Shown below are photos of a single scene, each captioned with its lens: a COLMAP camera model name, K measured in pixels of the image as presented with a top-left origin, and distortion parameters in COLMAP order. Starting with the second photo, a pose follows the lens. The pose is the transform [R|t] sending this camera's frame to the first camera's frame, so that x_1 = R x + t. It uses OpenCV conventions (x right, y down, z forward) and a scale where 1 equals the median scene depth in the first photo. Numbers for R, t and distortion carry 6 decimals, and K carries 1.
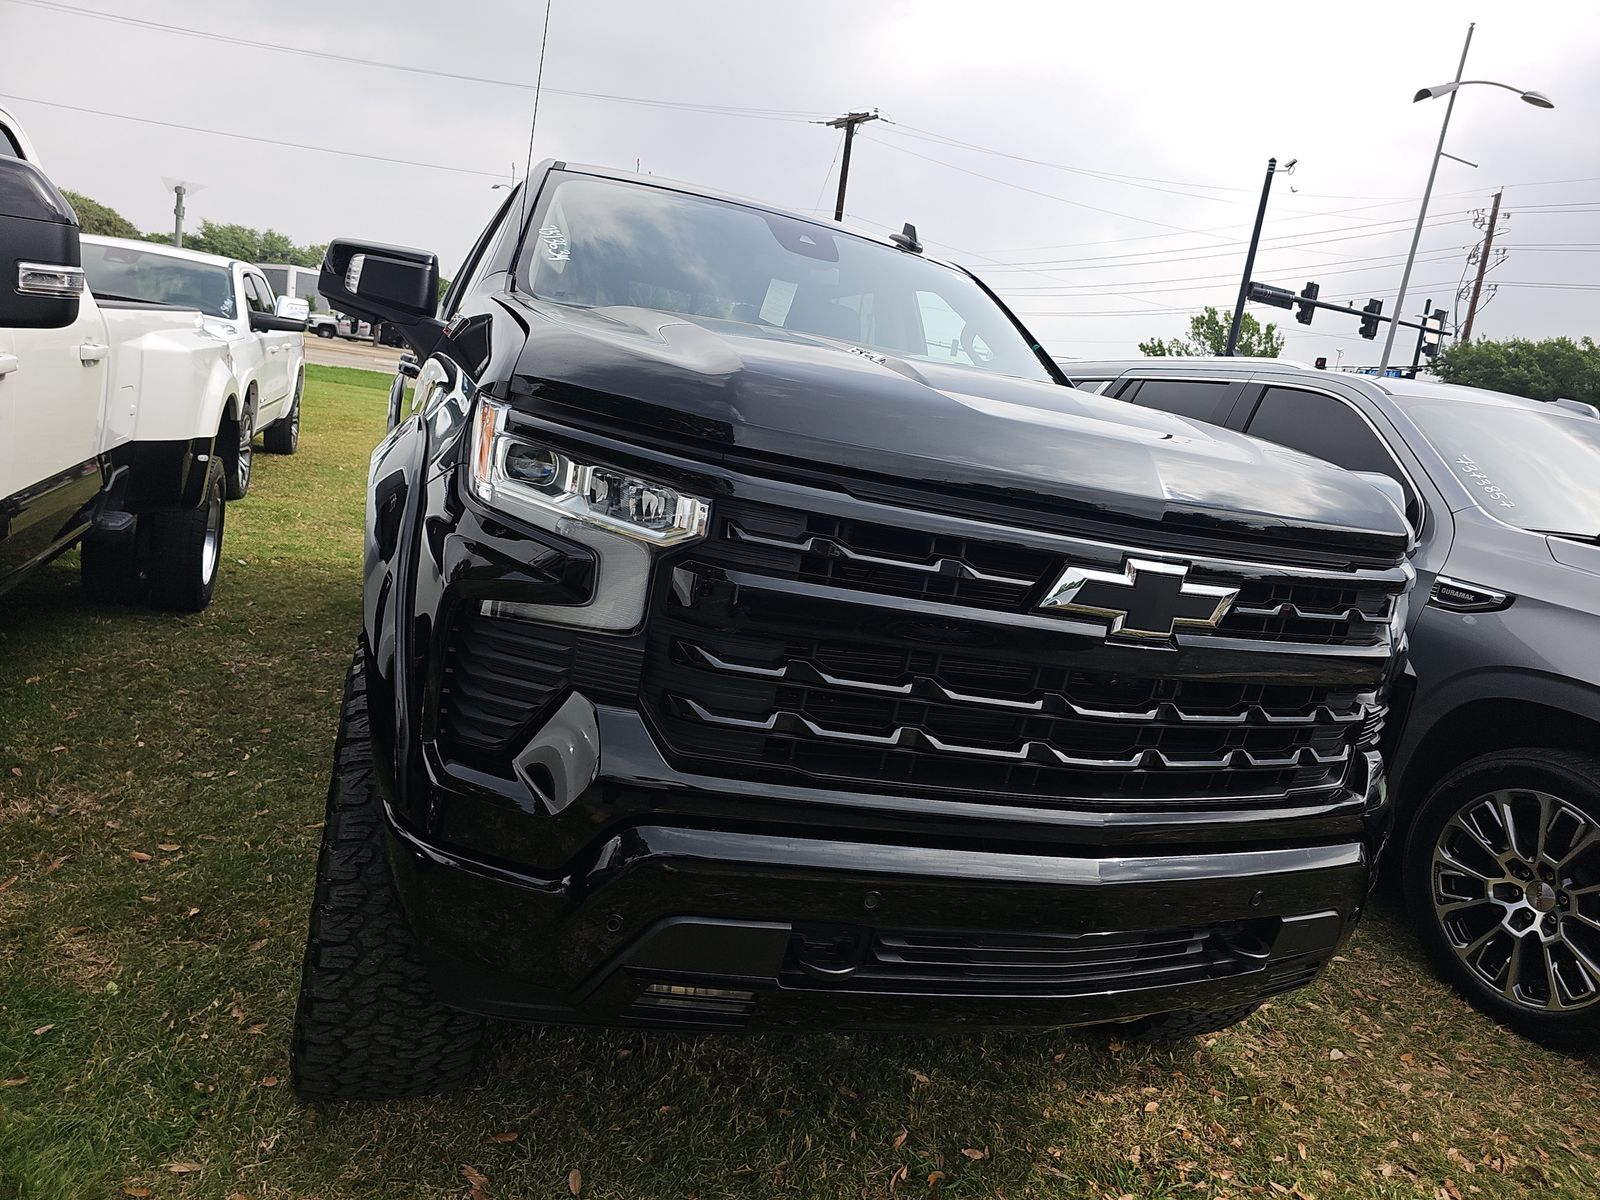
lens RADIAL K [[1052.5, 0, 823.5], [0, 1052.5, 604.2], [0, 0, 1]] dist [0.027629, -0.033801]
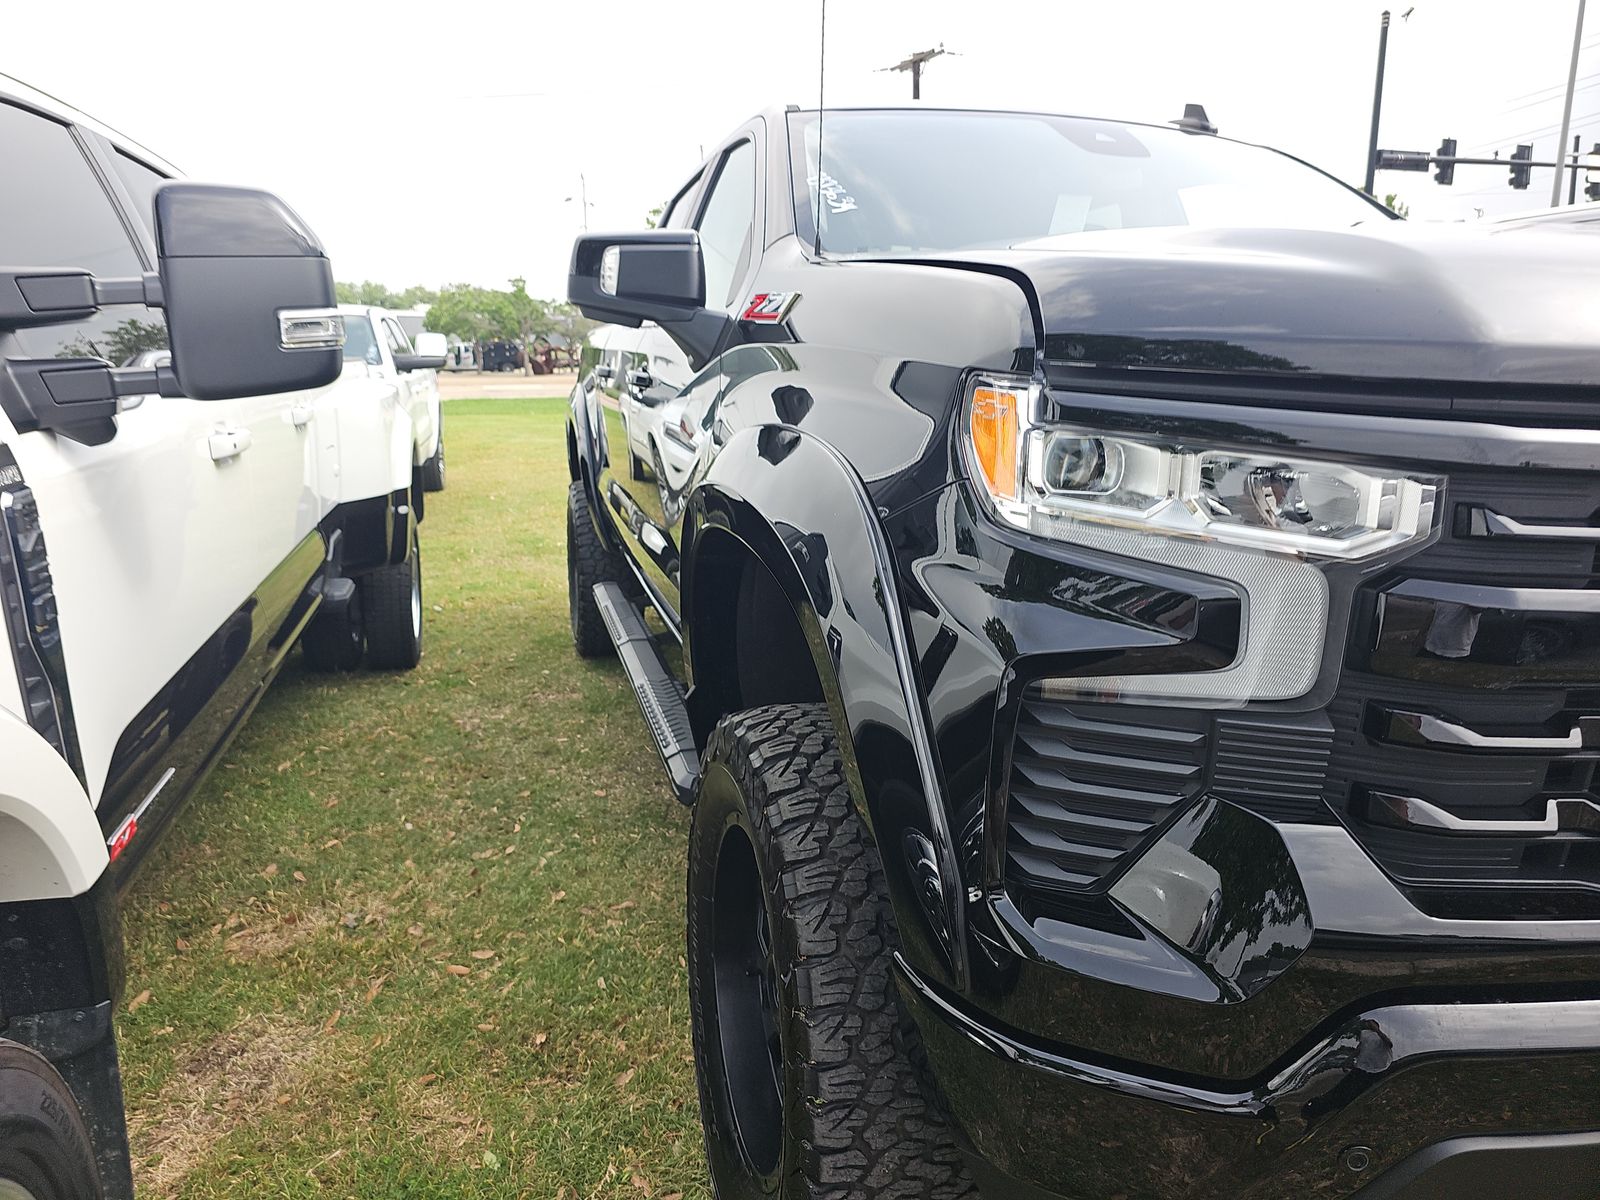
lens RADIAL K [[1064.8, 0, 800.0], [0, 1064.8, 600.0], [0, 0, 1]] dist [0.033331, -0.050819]
pose [[0.981663, -0.130489, -0.138960, -0.143816], [0.133971, 0.990857, 0.015963, -0.032216], [0.135606, -0.034287, 0.990169, 0.116938]]
